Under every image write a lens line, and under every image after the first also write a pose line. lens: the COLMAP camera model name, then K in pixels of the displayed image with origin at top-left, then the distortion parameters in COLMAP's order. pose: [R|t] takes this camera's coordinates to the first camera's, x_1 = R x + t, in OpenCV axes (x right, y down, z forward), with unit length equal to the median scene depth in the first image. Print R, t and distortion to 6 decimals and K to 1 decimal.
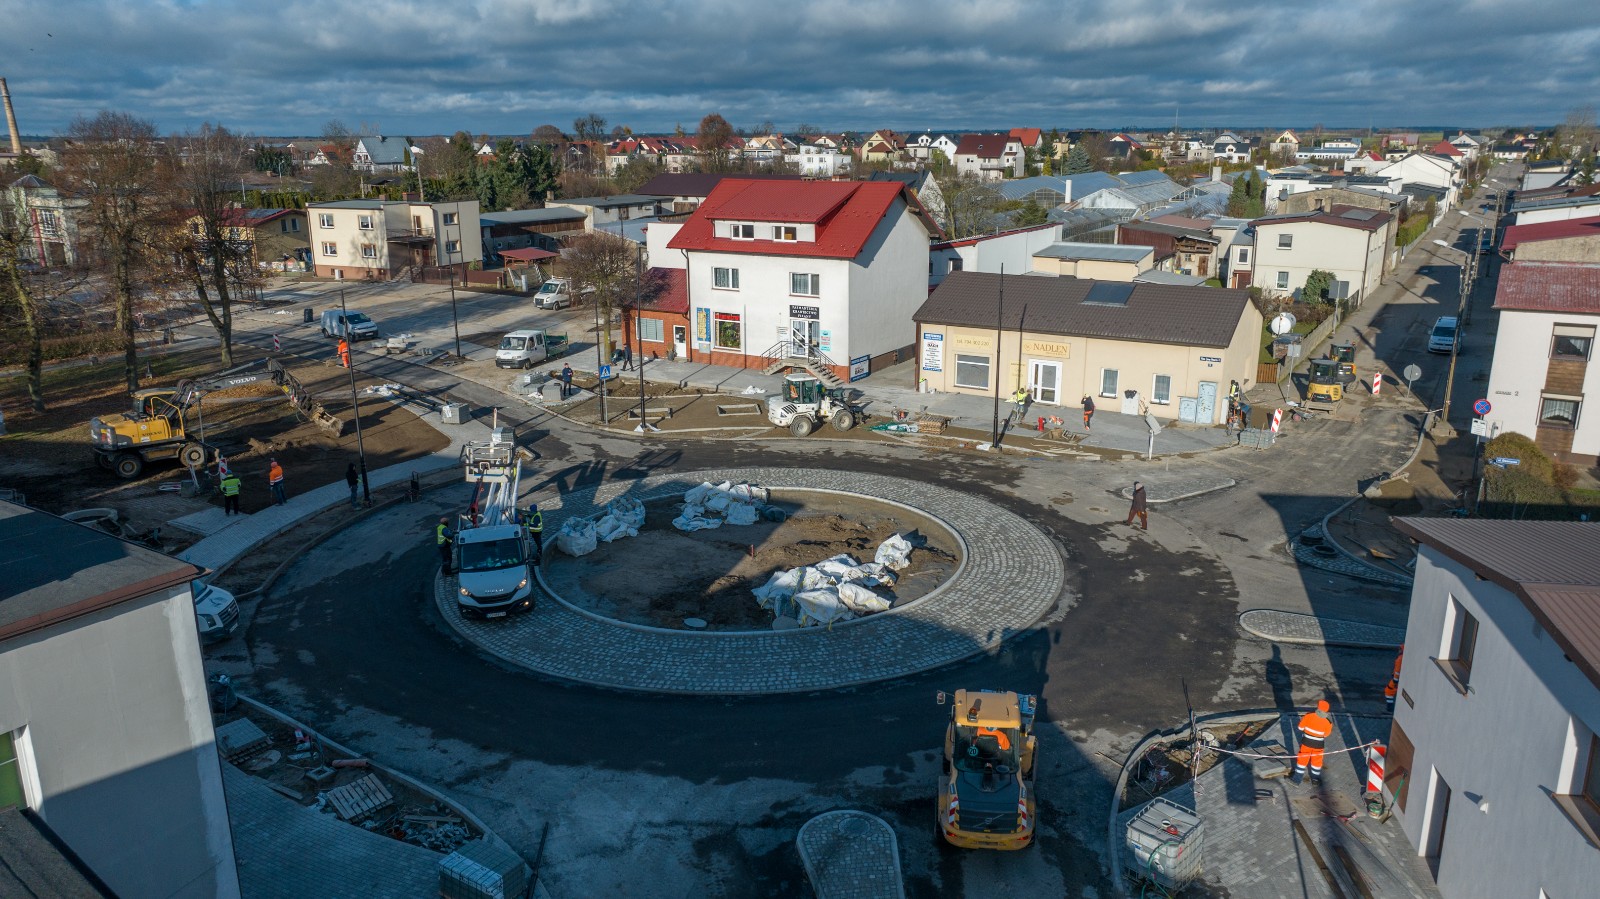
lens RADIAL K [[1123.7, 0, 788.2], [0, 1123.7, 450.5], [0, 0, 1]] dist [-0.006058, -0.044175]
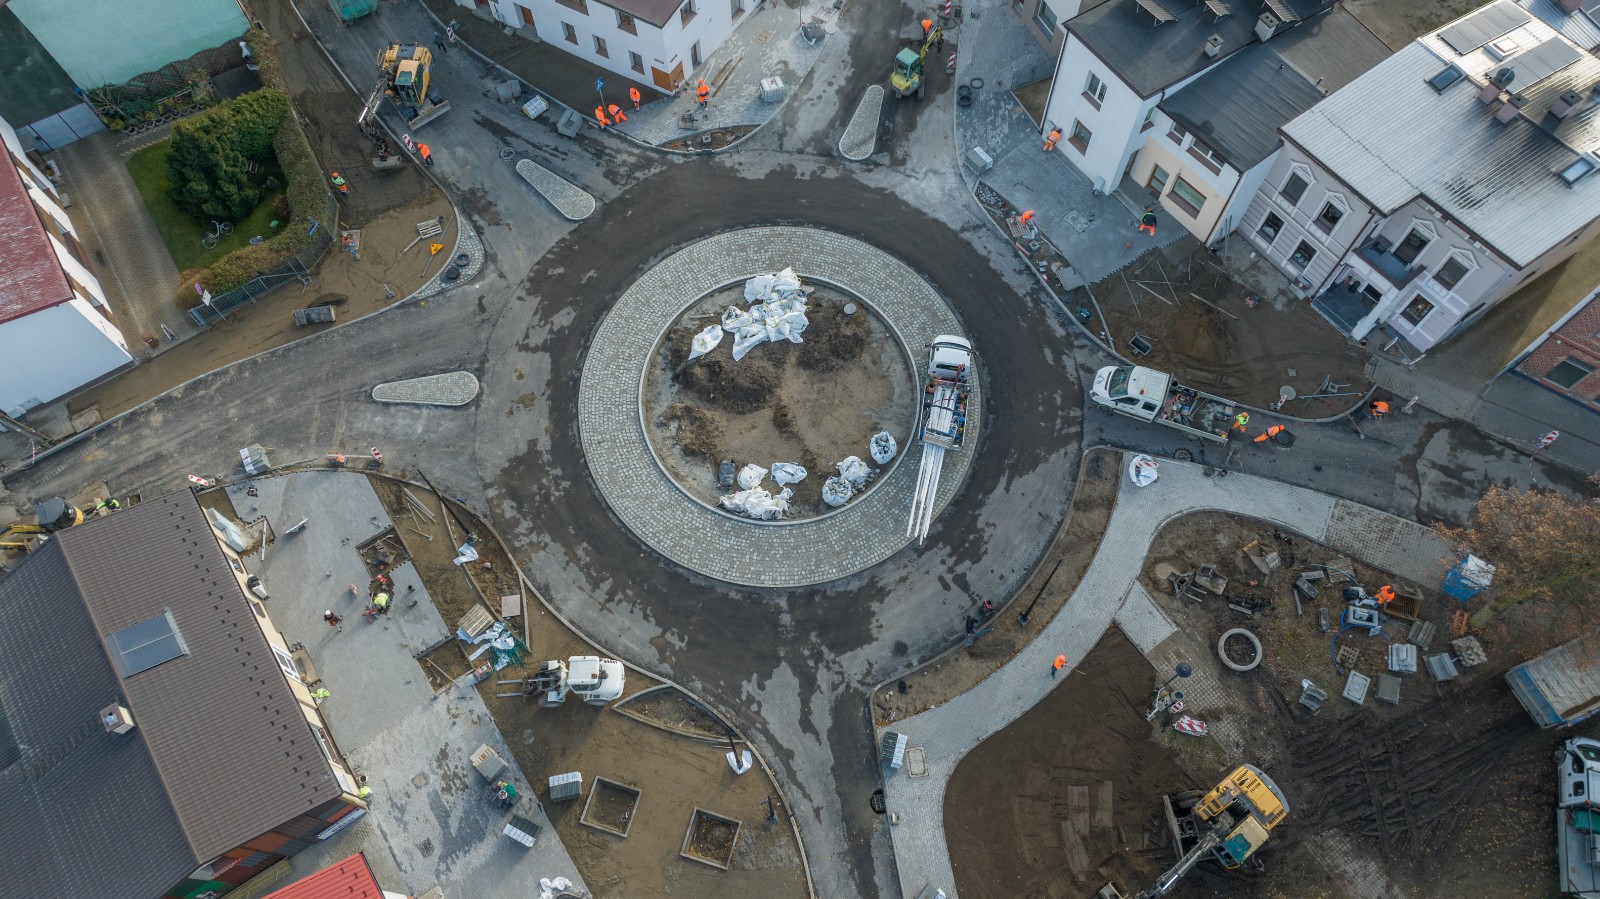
lens RADIAL K [[1139.1, 0, 800.0], [0, 1139.1, 449.5], [0, 0, 1]] dist [-0.006746, -0.002098]
pose [[-0.918190, -0.355149, 0.175491, -0.318709], [0.114679, 0.185732, 0.975885, -1.253539], [-0.379179, 0.916173, -0.129809, 1.130824]]
